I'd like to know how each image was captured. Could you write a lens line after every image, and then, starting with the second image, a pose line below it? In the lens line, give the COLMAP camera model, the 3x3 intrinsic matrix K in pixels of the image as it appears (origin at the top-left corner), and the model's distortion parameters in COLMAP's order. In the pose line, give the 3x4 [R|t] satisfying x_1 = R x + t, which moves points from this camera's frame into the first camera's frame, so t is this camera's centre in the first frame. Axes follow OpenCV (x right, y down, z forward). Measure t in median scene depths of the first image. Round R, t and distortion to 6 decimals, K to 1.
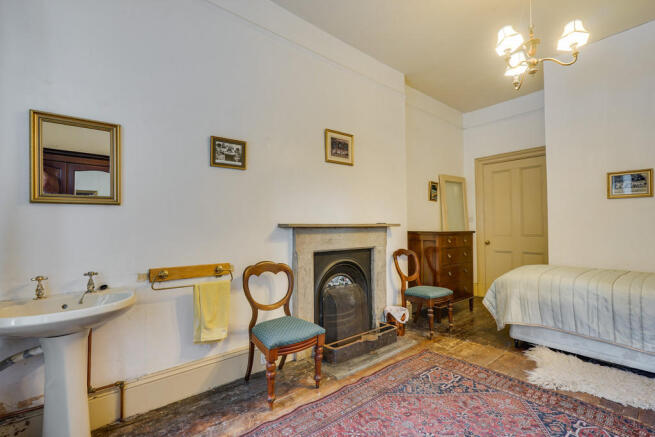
lens RADIAL K [[297.8, 0, 324.4], [0, 297.8, 220.6], [0, 0, 1]] dist [-0.002599, -0.000274]
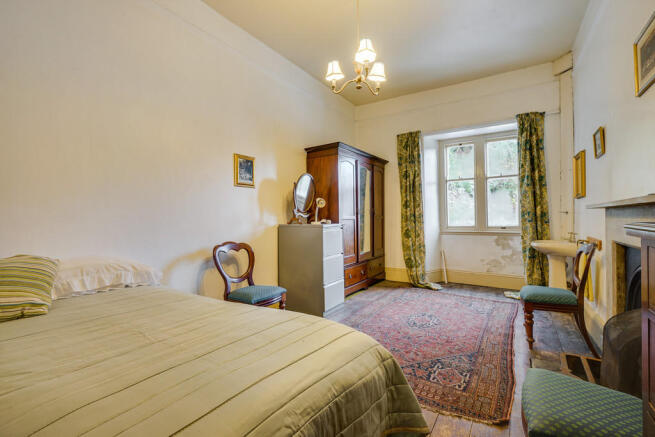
lens RADIAL K [[297.8, 0, 328.9], [0, 297.8, 217.7], [0, 0, 1]] dist [-0.002599, -0.000274]
pose [[-0.950393, 0.027107, -0.309870, 1.085580], [0.035632, 0.999125, -0.021885, 0.049544], [0.309005, -0.031841, -0.950527, 1.900455]]
